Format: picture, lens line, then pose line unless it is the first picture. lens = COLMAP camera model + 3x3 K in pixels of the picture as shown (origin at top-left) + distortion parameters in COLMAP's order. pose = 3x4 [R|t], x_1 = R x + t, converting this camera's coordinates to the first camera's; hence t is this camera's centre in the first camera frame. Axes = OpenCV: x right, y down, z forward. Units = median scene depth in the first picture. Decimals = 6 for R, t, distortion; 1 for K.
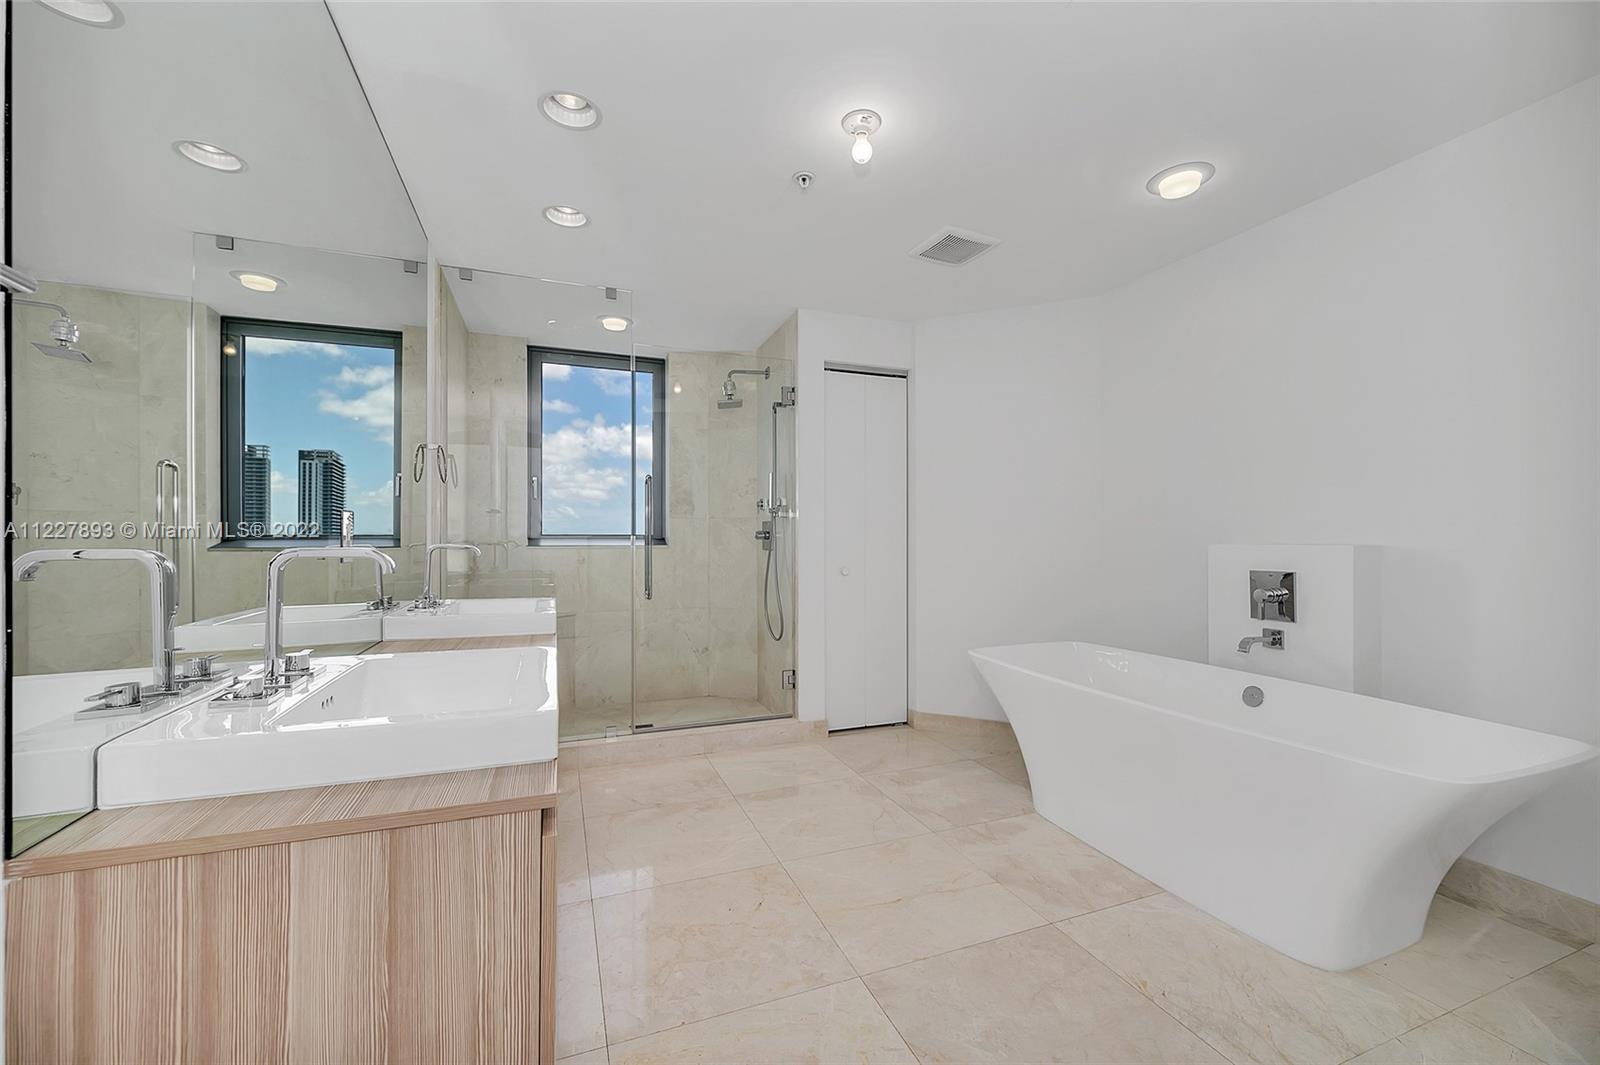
lens RADIAL K [[646.0, 0, 800.0], [0, 646.0, 538.2], [0, 0, 1]] dist [0.000957, -0.001192]
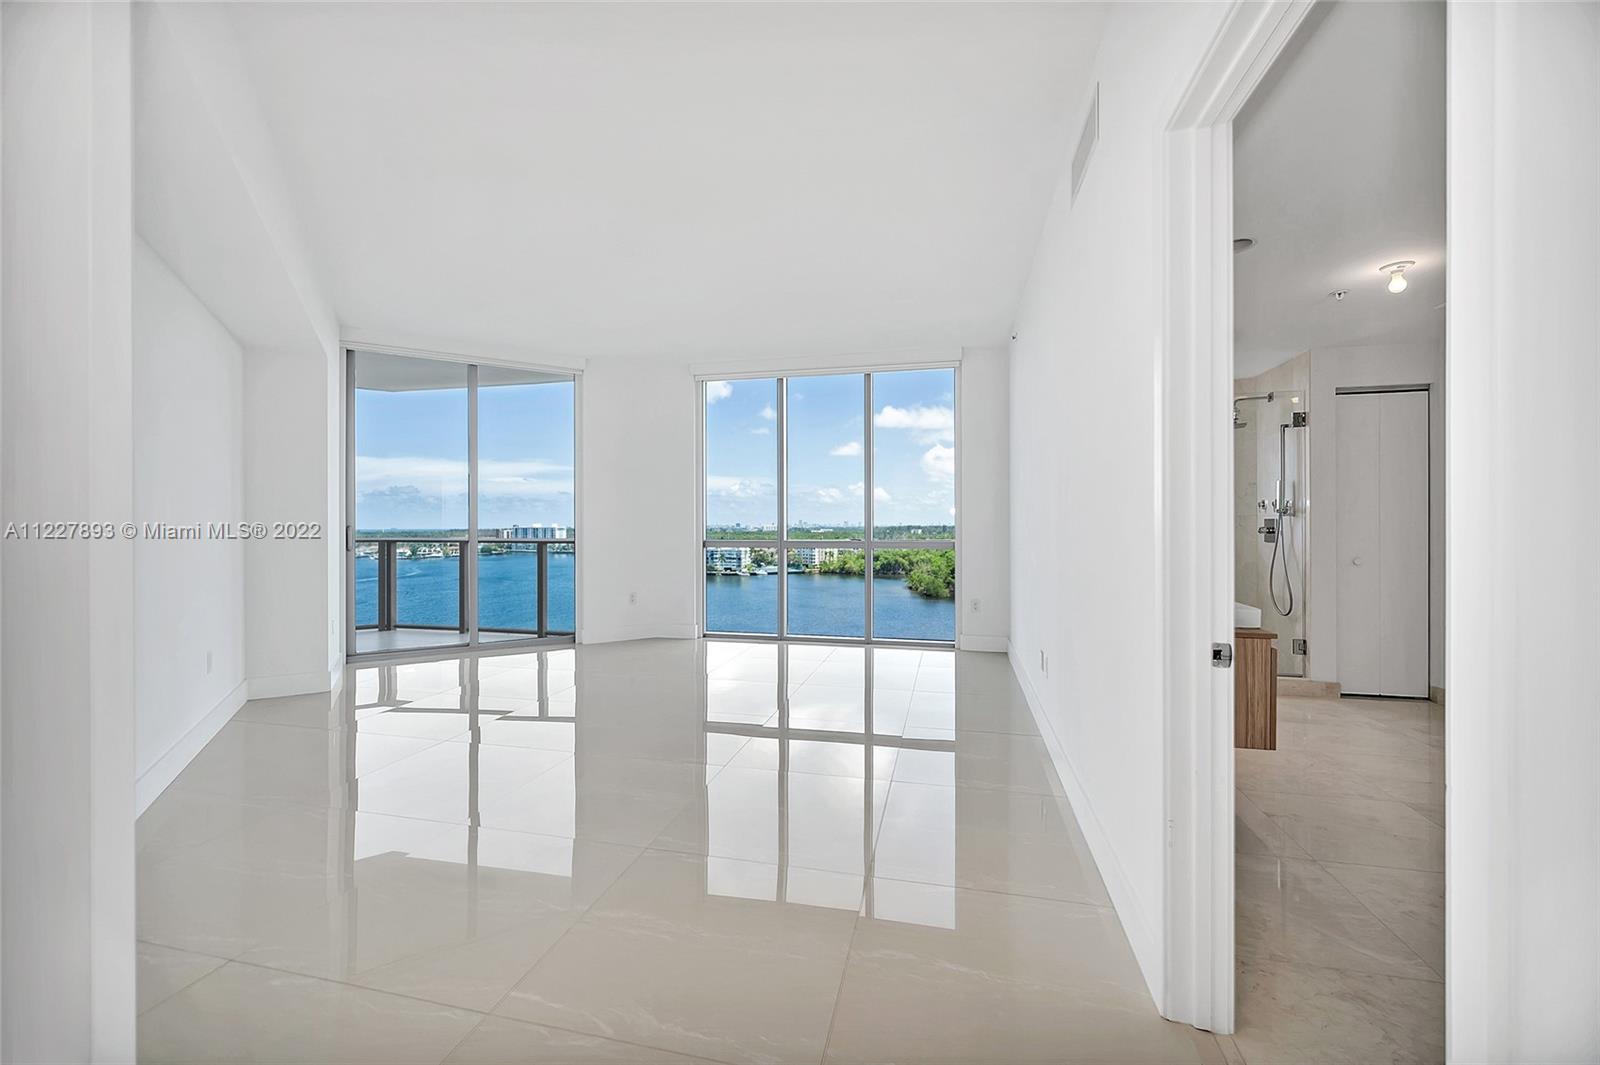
lens RADIAL K [[646.0, 0, 798.4], [0, 646.0, 526.0], [0, 0, 1]] dist [0.000957, -0.001192]
pose [[0.829039, -0.001467, -0.559189, -0.133400], [0.003803, 0.999988, 0.003014, -0.024050], [0.559178, -0.004625, 0.829034, -0.629388]]
